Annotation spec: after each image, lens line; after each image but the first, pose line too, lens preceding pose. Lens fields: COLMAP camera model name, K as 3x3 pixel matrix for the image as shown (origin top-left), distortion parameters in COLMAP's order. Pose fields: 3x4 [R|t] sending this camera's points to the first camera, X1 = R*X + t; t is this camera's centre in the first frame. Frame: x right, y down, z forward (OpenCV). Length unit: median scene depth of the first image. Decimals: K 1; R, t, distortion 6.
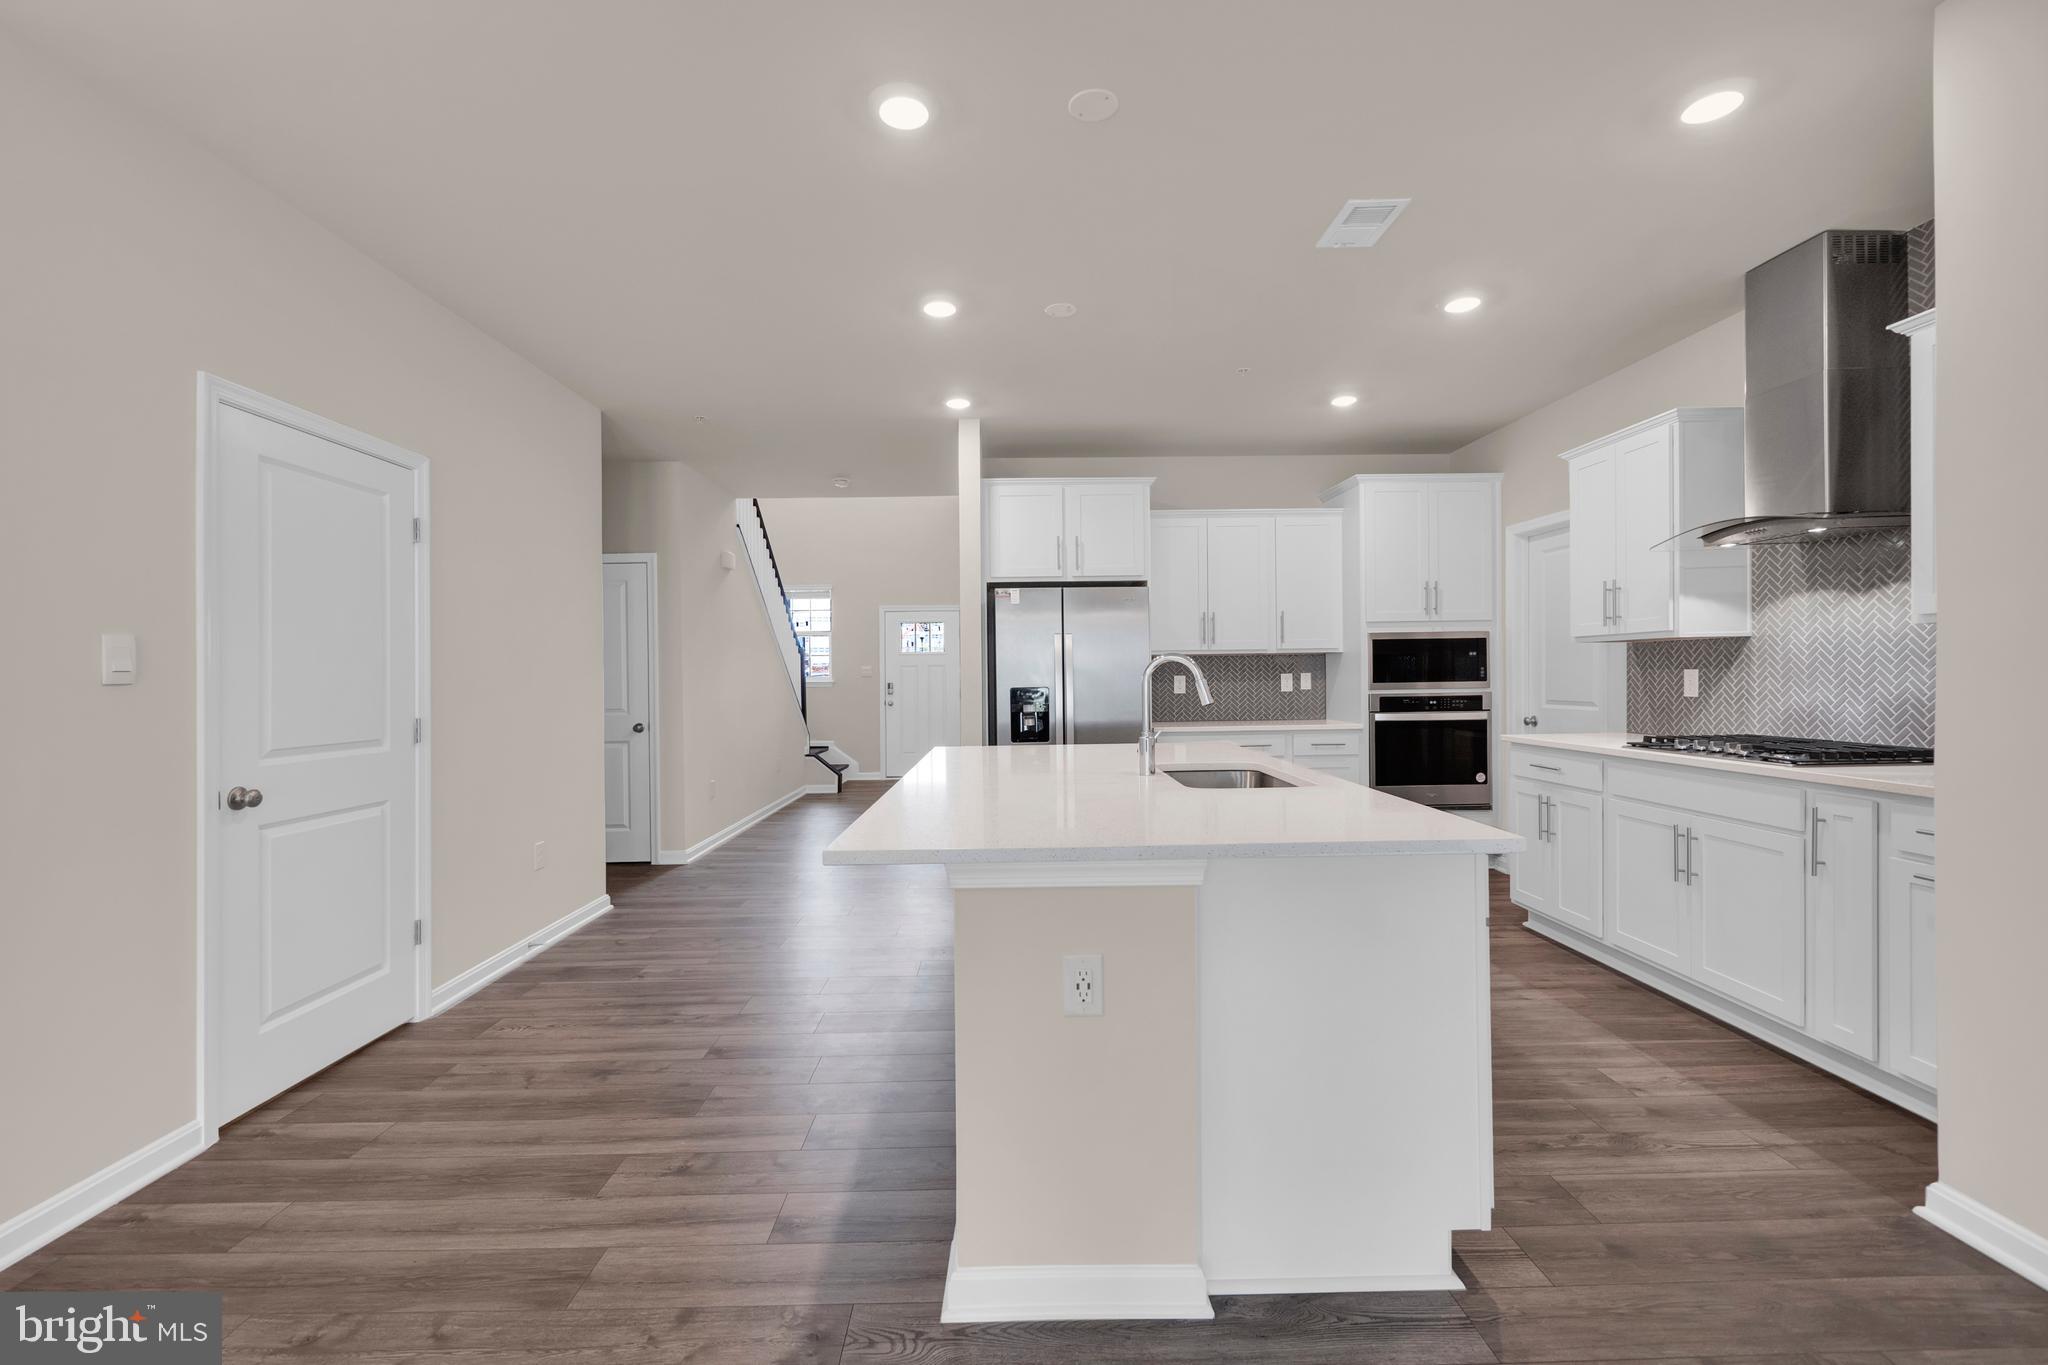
lens RADIAL K [[874.5, 0, 1022.8], [0, 874.5, 677.5], [0, 0, 1]] dist [-0.000590, 0.000014]
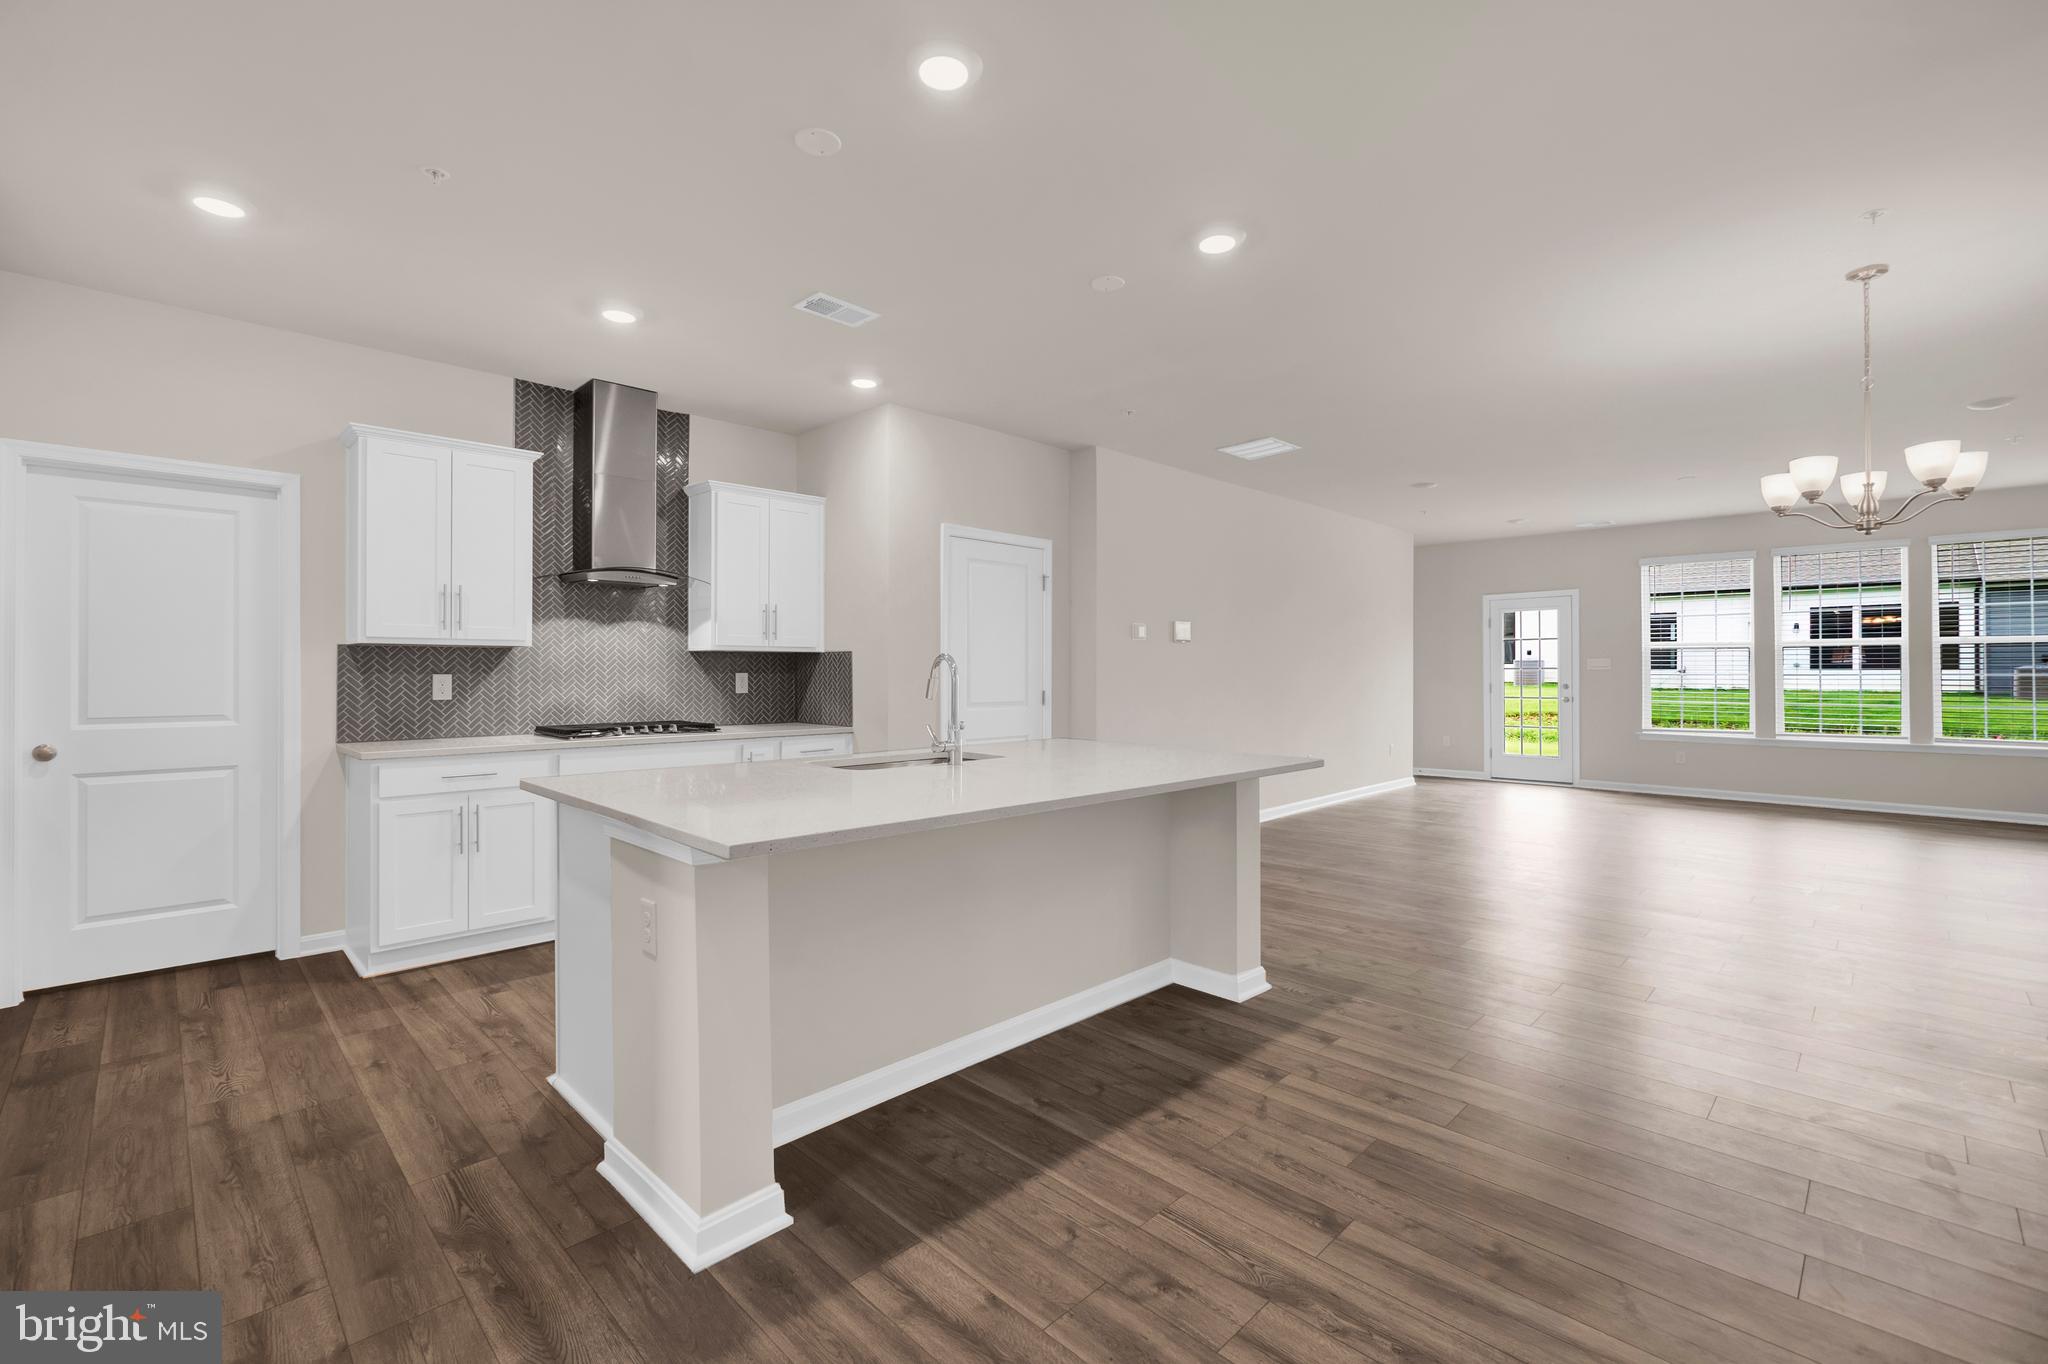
lens RADIAL K [[874.5, 0, 1025.7], [0, 874.5, 676.1], [0, 0, 1]] dist [-0.000590, 0.000014]
pose [[-0.697659, 0.012296, 0.716325, -0.616921], [0.011916, 0.999914, -0.005558, 0.009204], [-0.716331, 0.004658, -0.697745, 1.499325]]
